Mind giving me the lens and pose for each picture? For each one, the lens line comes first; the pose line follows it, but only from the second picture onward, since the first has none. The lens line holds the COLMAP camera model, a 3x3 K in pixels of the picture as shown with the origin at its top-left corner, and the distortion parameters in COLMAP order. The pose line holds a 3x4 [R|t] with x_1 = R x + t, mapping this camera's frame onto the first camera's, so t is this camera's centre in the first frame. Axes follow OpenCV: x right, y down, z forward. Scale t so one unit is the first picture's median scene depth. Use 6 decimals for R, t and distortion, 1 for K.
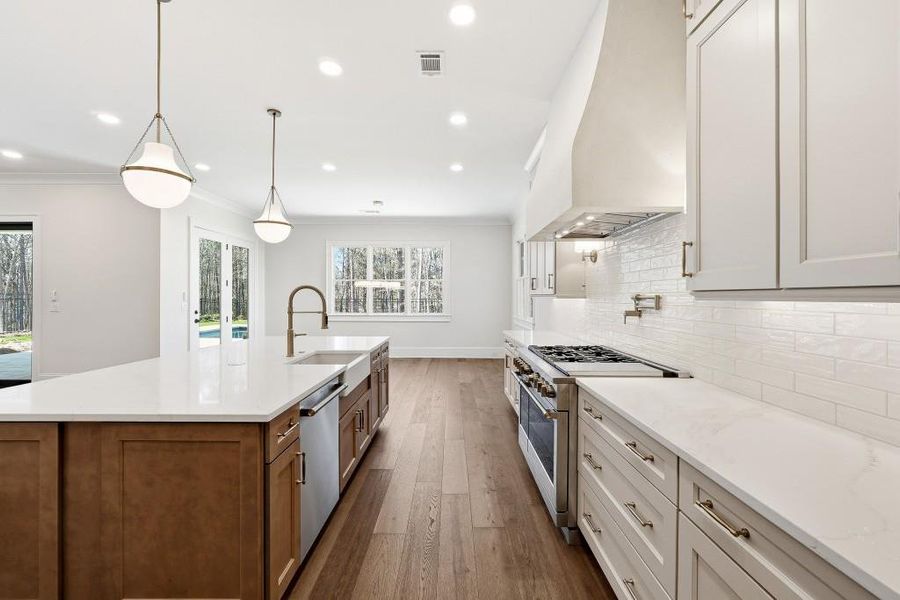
lens RADIAL K [[380.8, 0, 451.6], [0, 380.8, 297.7], [0, 0, 1]] dist [-0.002915, 0.003074]
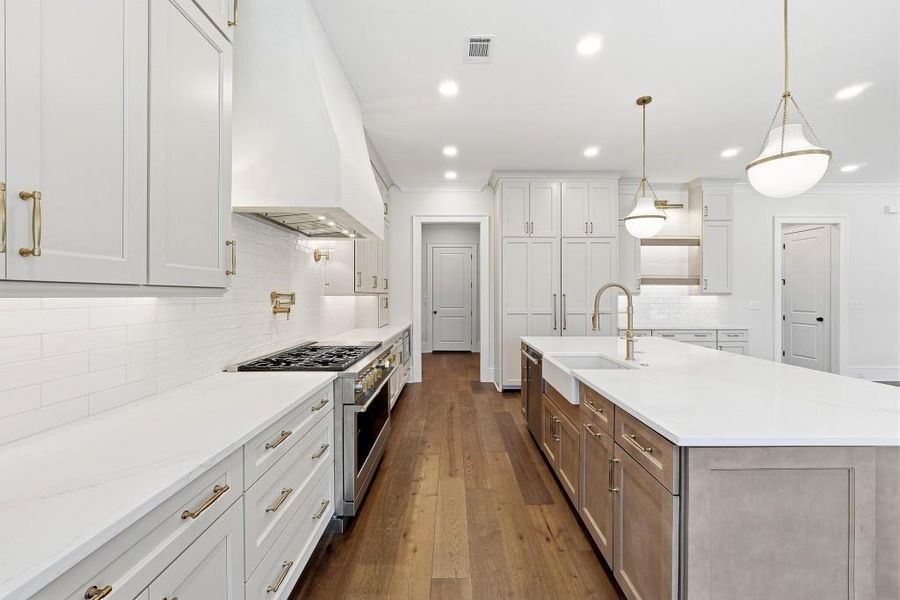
lens RADIAL K [[380.8, 0, 452.2], [0, 380.8, 297.1], [0, 0, 1]] dist [-0.002915, 0.003074]
pose [[-0.999977, -0.006815, -0.000575, 0.013502], [-0.006818, 0.999968, 0.004302, -0.001646], [0.000546, 0.004306, -0.999991, 2.119694]]
